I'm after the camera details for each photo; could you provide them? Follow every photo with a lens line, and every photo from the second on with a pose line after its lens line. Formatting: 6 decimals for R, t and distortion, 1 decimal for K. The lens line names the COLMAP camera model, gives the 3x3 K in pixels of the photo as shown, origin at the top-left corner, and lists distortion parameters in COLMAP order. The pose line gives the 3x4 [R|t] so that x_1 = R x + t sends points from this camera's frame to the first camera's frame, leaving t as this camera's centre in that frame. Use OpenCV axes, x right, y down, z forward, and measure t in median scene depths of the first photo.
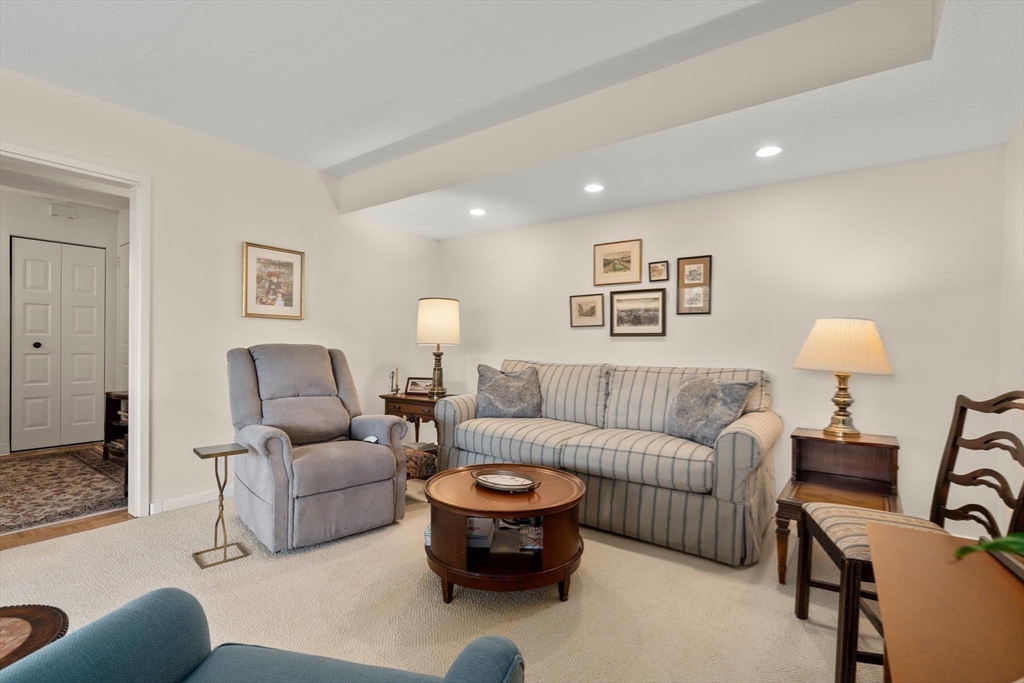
lens RADIAL K [[471.6, 0, 510.9], [0, 471.6, 351.9], [0, 0, 1]] dist [-0.002904, 0.000534]
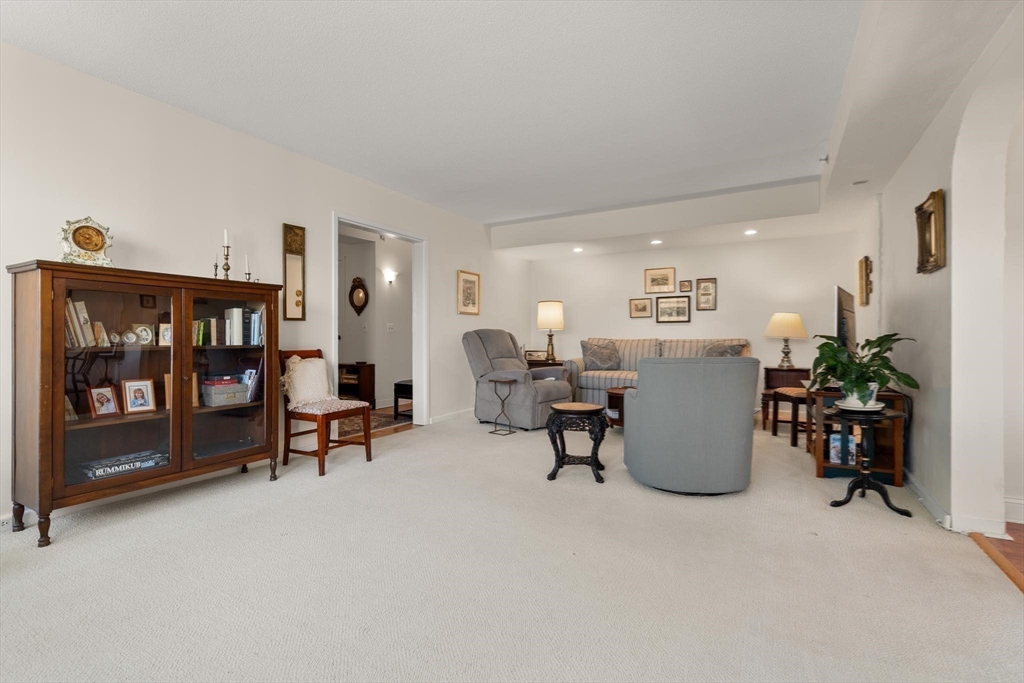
lens RADIAL K [[468.5, 0, 510.7], [0, 468.5, 339.5], [0, 0, 1]] dist [-0.002819, 0.000048]
pose [[0.993284, -0.015116, 0.114711, -0.540190], [0.015971, 0.999851, -0.006540, 0.031340], [-0.114595, 0.008328, 0.993377, -0.668428]]
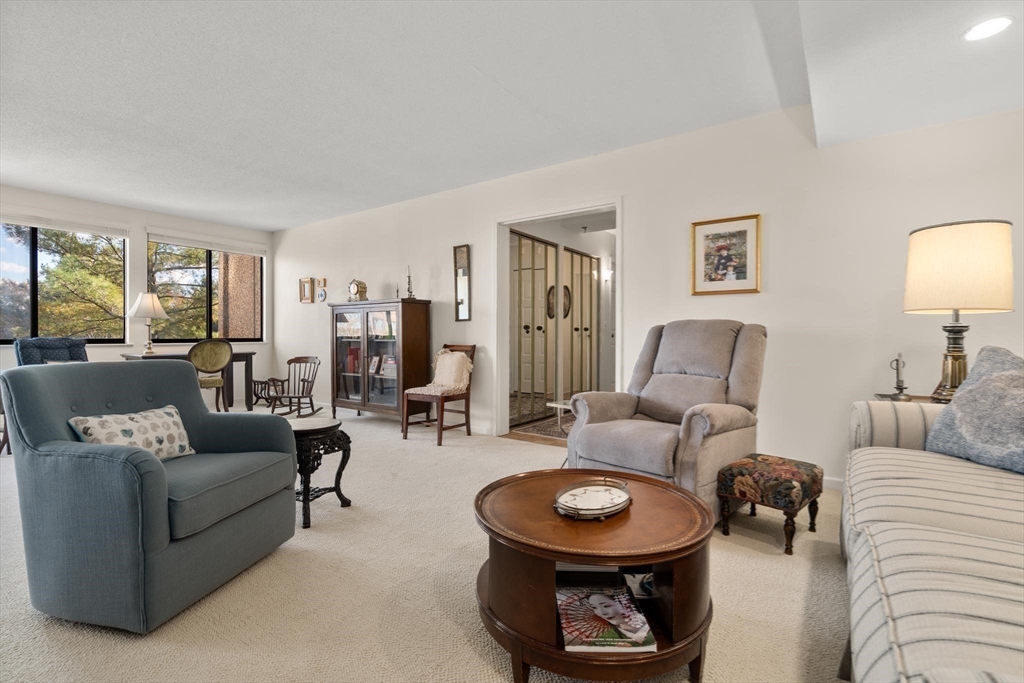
lens RADIAL K [[465.4, 0, 508.8], [0, 465.4, 340.0], [0, 0, 1]] dist [-0.001669, 0.000408]
pose [[0.019098, -0.003700, -0.999811, 0.418028], [-0.014070, 0.999893, -0.003969, 0.030280], [0.999719, 0.014143, 0.019044, 0.543662]]
